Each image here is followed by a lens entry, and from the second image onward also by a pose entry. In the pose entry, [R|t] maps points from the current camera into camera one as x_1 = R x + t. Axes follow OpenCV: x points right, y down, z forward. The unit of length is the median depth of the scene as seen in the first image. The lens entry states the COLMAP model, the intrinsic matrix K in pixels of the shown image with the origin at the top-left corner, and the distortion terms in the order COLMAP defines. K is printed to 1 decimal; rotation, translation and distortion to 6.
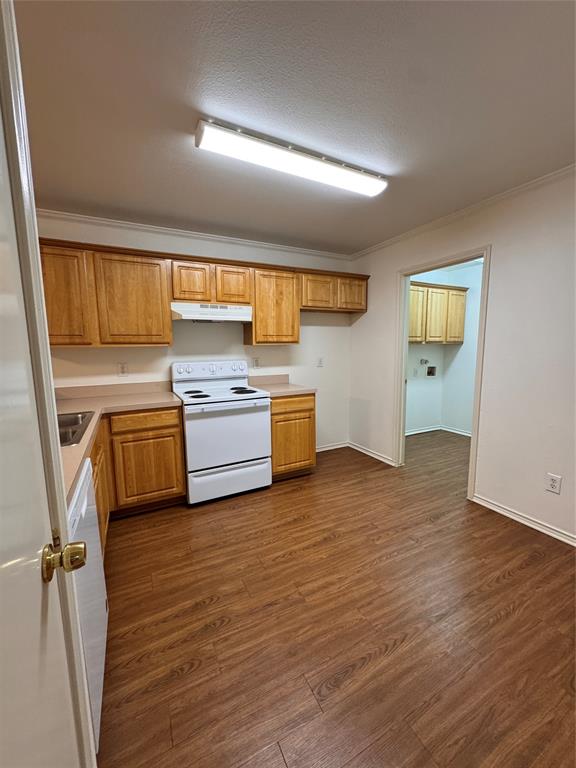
lens RADIAL K [[307.4, 0, 288.0], [0, 307.4, 384.0], [0, 0, 1]] dist [-0.000122, 0.000274]
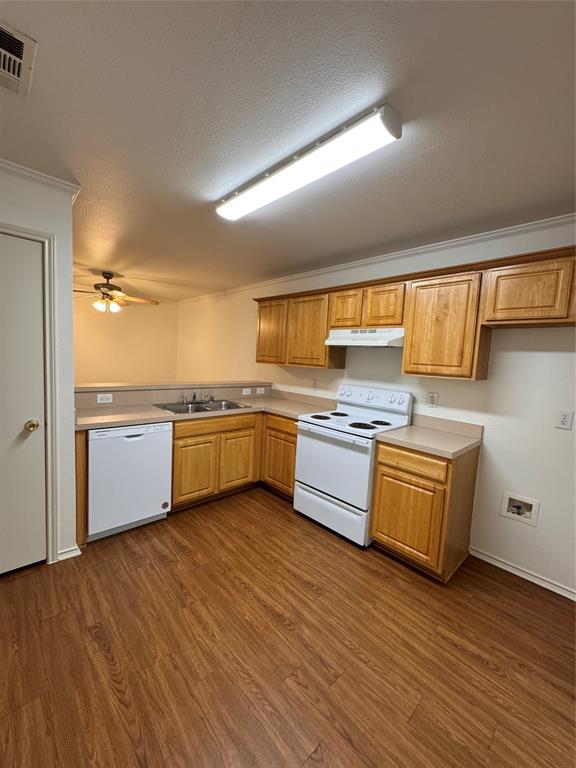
lens RADIAL K [[304.0, 0, 280.0], [0, 304.0, 381.6], [0, 0, 1]] dist [0.001220, 0.000255]
pose [[0.273067, 0.105426, -0.956201, 0.604661], [-0.173867, 0.983016, 0.058731, -0.107373], [0.946153, 0.150214, 0.286760, 0.501534]]
